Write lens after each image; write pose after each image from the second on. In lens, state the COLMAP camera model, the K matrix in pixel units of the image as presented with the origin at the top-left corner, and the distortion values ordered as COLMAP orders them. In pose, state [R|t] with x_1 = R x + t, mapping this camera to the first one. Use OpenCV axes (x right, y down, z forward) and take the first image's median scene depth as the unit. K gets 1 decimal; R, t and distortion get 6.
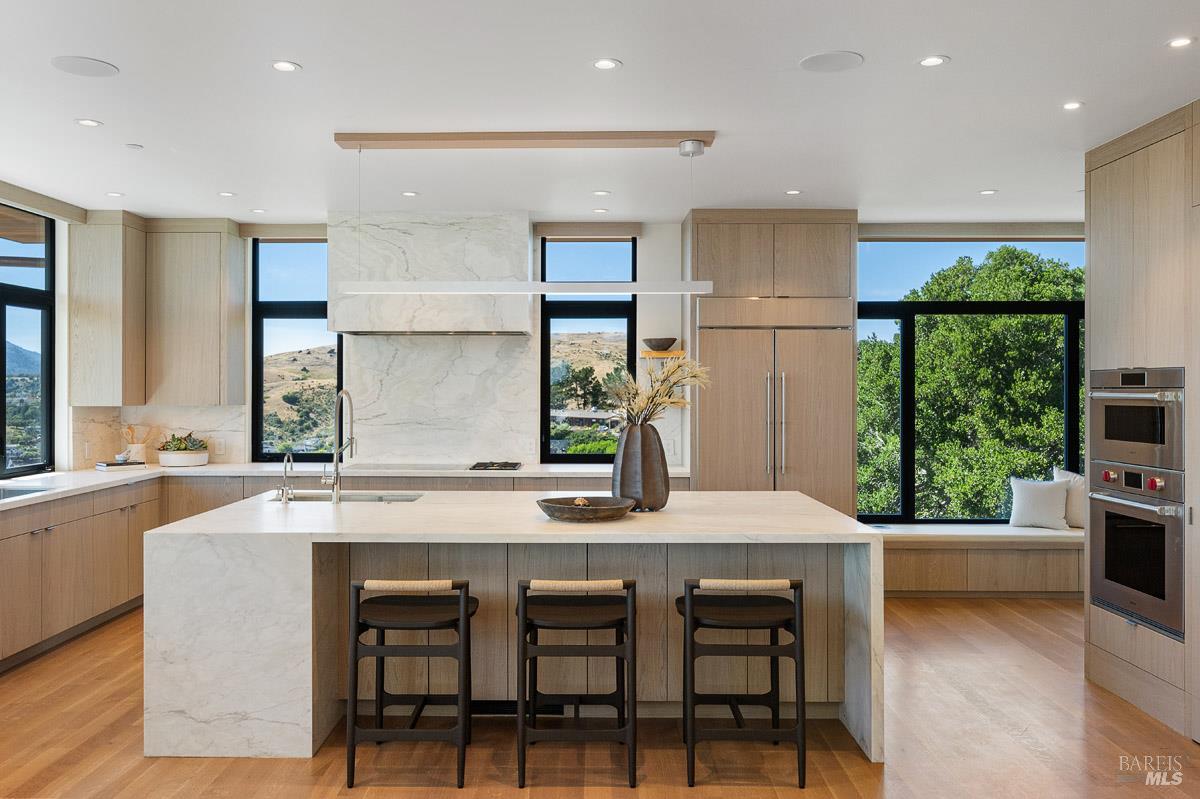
lens RADIAL K [[941.8, 0, 576.4], [0, 941.8, 381.6], [0, 0, 1]] dist [-0.006061, 0.002479]
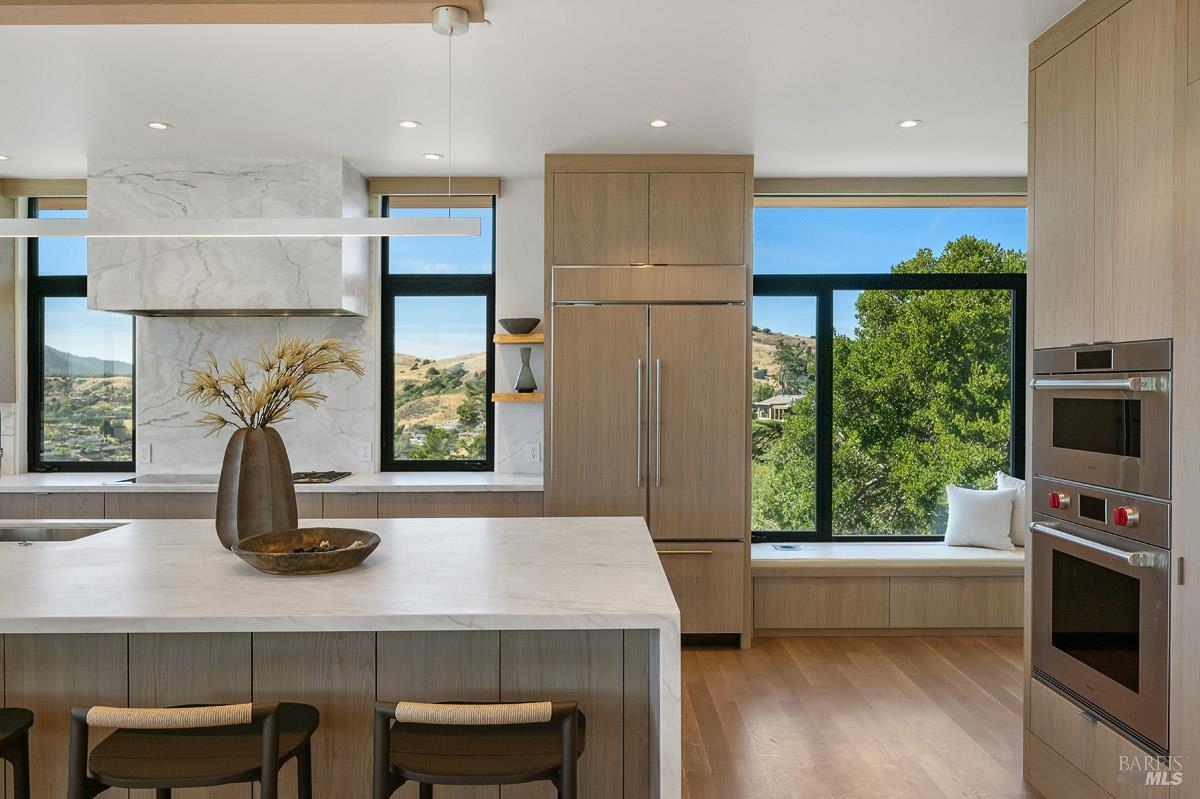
lens RADIAL K [[864.7, 0, 604.3], [0, 864.7, 397.8], [0, 0, 1]] dist [0.002559, -0.006694]
pose [[0.999779, -0.004373, 0.020580, 0.153678], [0.003933, 0.999764, 0.021348, 0.006957], [-0.020668, -0.021262, 0.999560, 0.260043]]
